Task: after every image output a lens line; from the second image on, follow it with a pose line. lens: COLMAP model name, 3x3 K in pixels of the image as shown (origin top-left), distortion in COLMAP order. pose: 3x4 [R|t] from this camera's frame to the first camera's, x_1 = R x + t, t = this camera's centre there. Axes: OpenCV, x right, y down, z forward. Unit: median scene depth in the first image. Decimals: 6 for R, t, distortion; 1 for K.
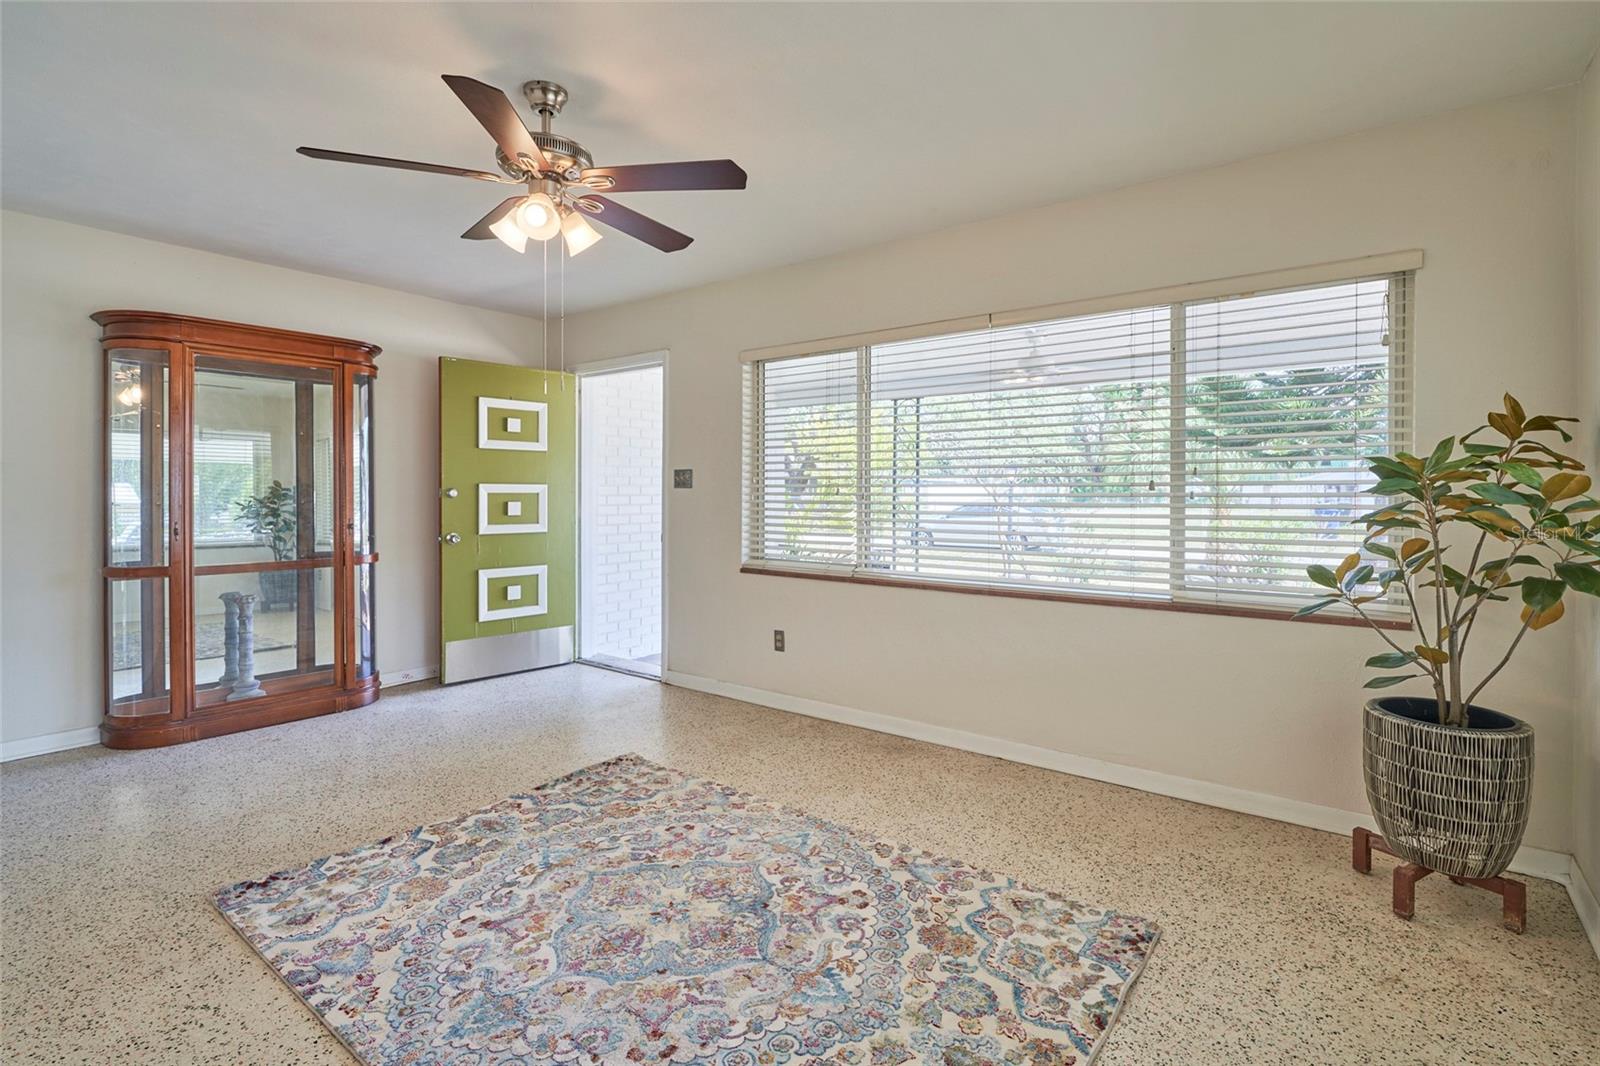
lens RADIAL K [[746.6, 0, 787.7], [0, 746.6, 494.4], [0, 0, 1]] dist [0.000002, 0.001533]
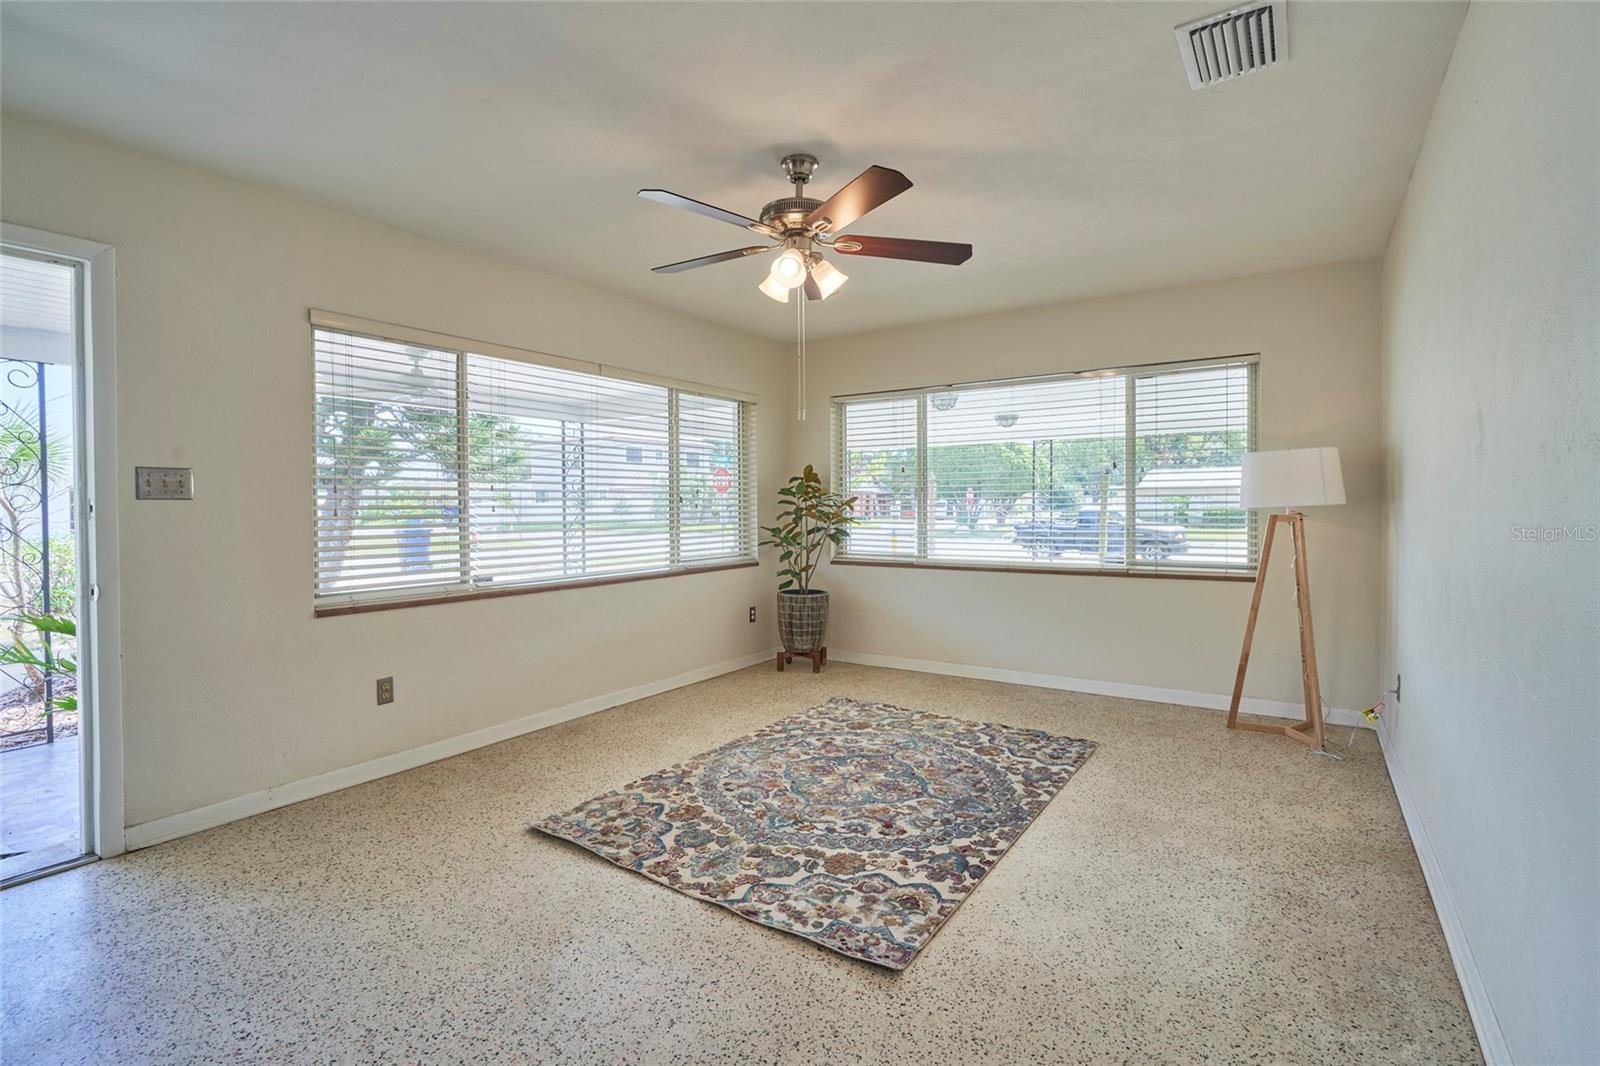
lens RADIAL K [[746.6, 0, 814.0], [0, 746.6, 511.6], [0, 0, 1]] dist [0.000002, 0.001533]
pose [[-0.074226, -0.010606, 0.997185, -1.461251], [0.008607, 0.999899, 0.011275, -0.002095], [-0.997204, 0.009420, -0.074127, 1.041377]]
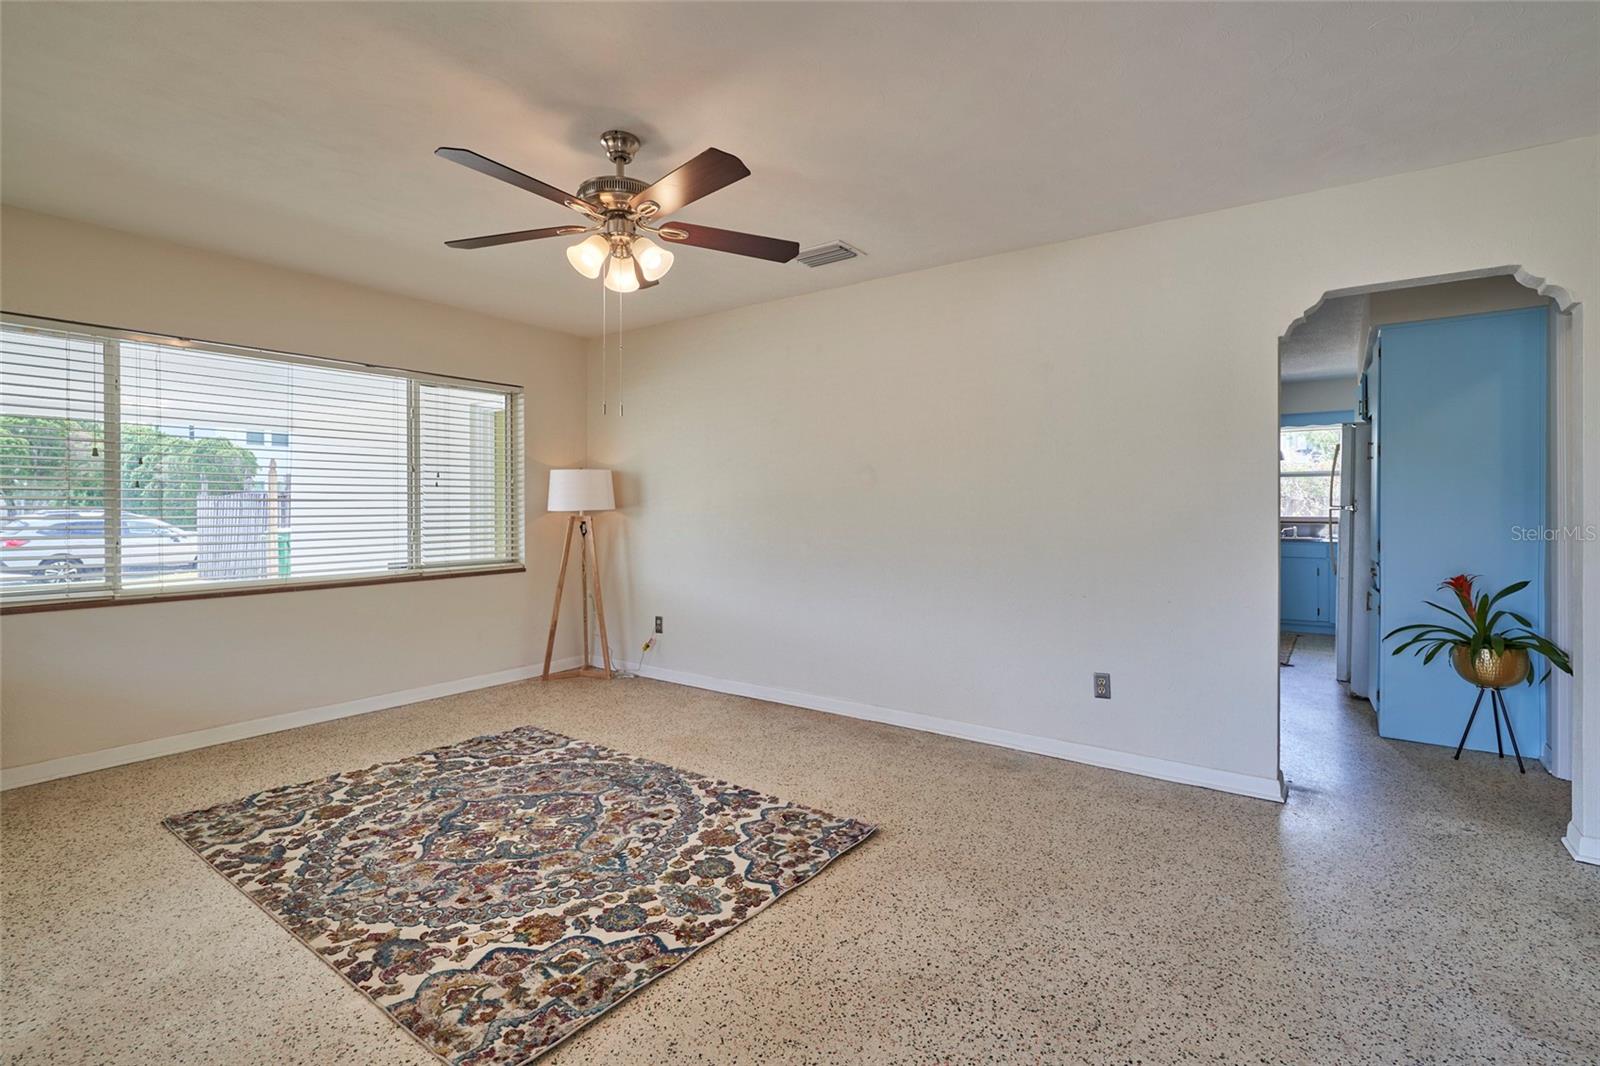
lens RADIAL K [[746.6, 0, 789.5], [0, 746.6, 506.6], [0, 0, 1]] dist [0.000002, 0.001533]
pose [[-0.999749, -0.002974, -0.022221, -0.531845], [-0.003031, 0.999992, 0.002522, -0.005491], [0.022213, 0.002589, -0.999750, 2.040700]]
